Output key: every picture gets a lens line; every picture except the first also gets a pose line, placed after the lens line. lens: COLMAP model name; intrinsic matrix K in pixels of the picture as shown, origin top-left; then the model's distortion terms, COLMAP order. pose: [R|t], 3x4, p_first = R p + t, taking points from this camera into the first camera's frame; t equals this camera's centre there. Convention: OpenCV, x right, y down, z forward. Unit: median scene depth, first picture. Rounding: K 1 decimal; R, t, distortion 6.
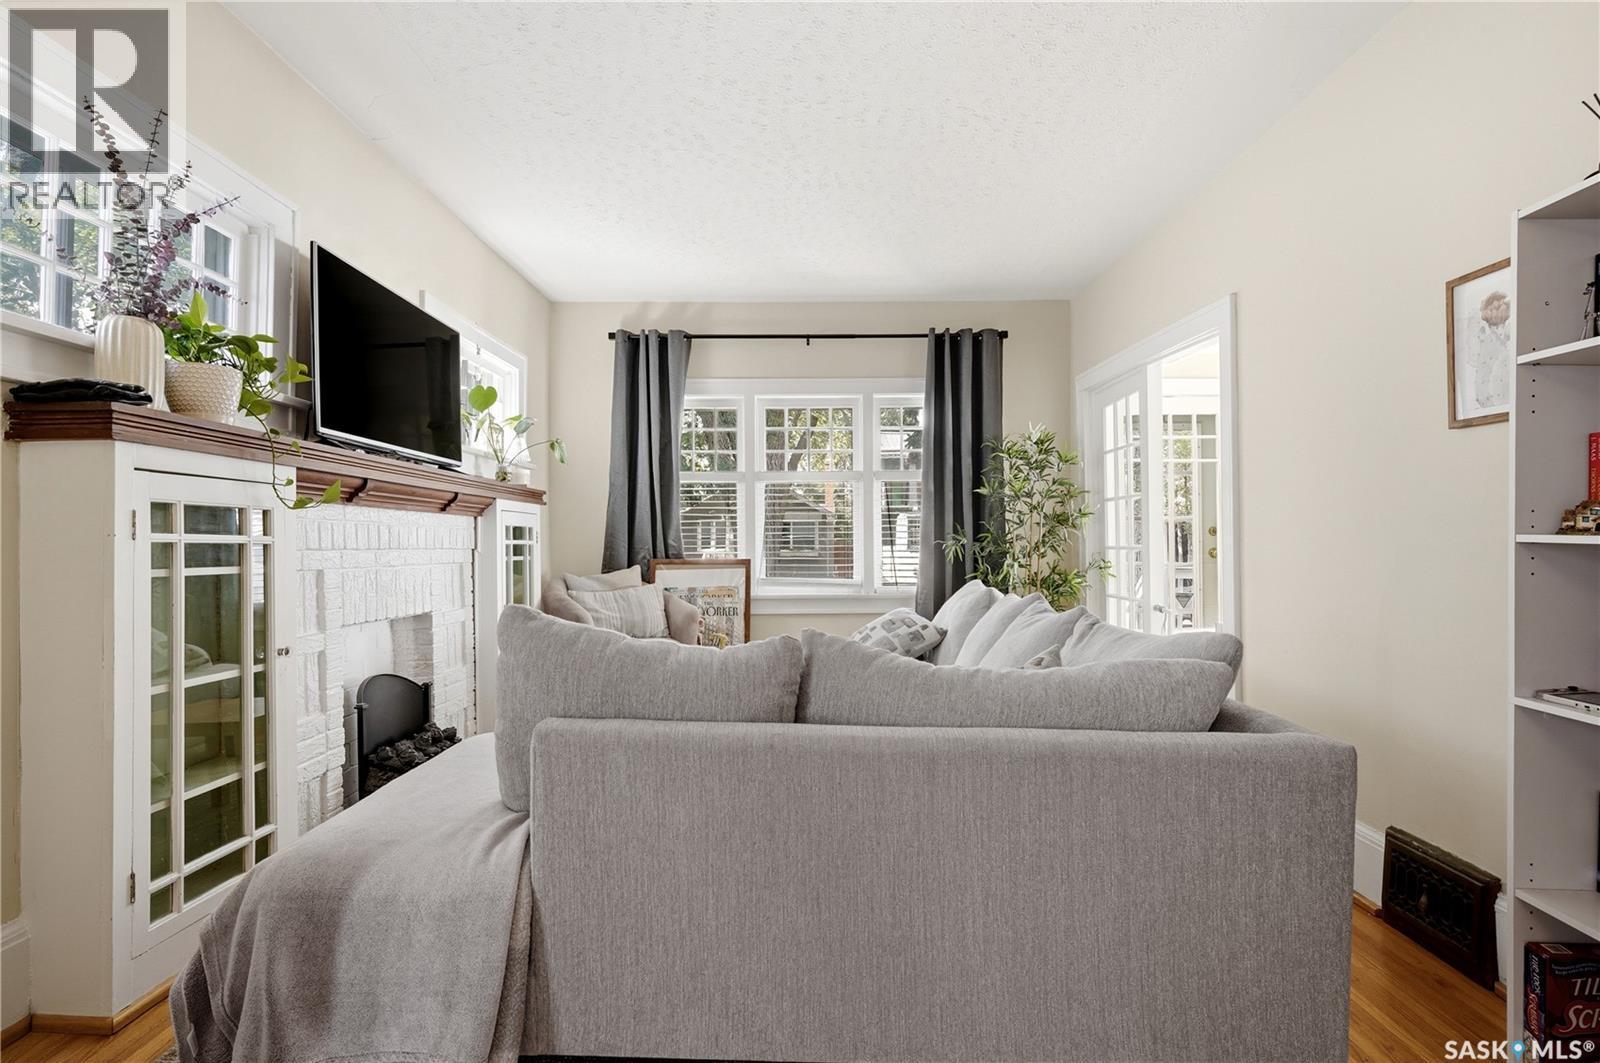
lens RADIAL K [[796.1, 0, 802.4], [0, 796.1, 535.5], [0, 0, 1]] dist [-0.000808, -0.000821]
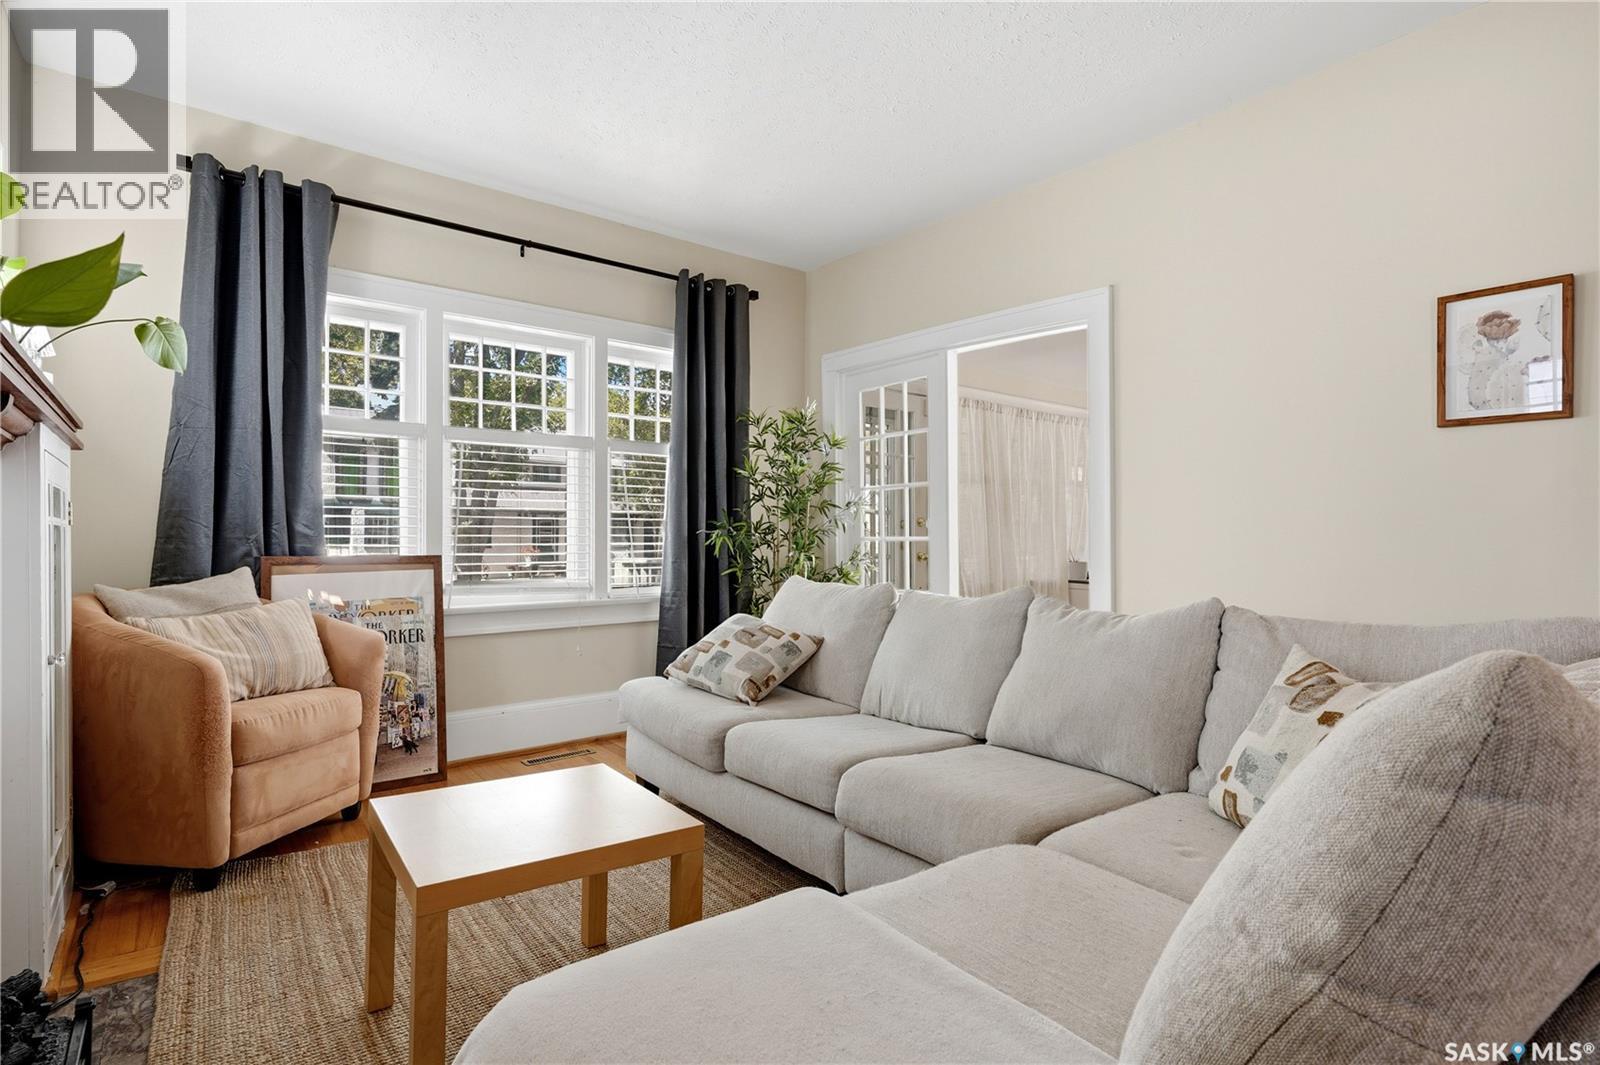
lens RADIAL K [[796.1, 0, 796.6], [0, 796.1, 532.8], [0, 0, 1]] dist [-0.000808, -0.000821]
pose [[0.775391, 0.006835, 0.631444, -0.258777], [-0.005997, 0.999976, -0.003461, 0.011379], [-0.631453, -0.001103, 0.775413, 0.292403]]
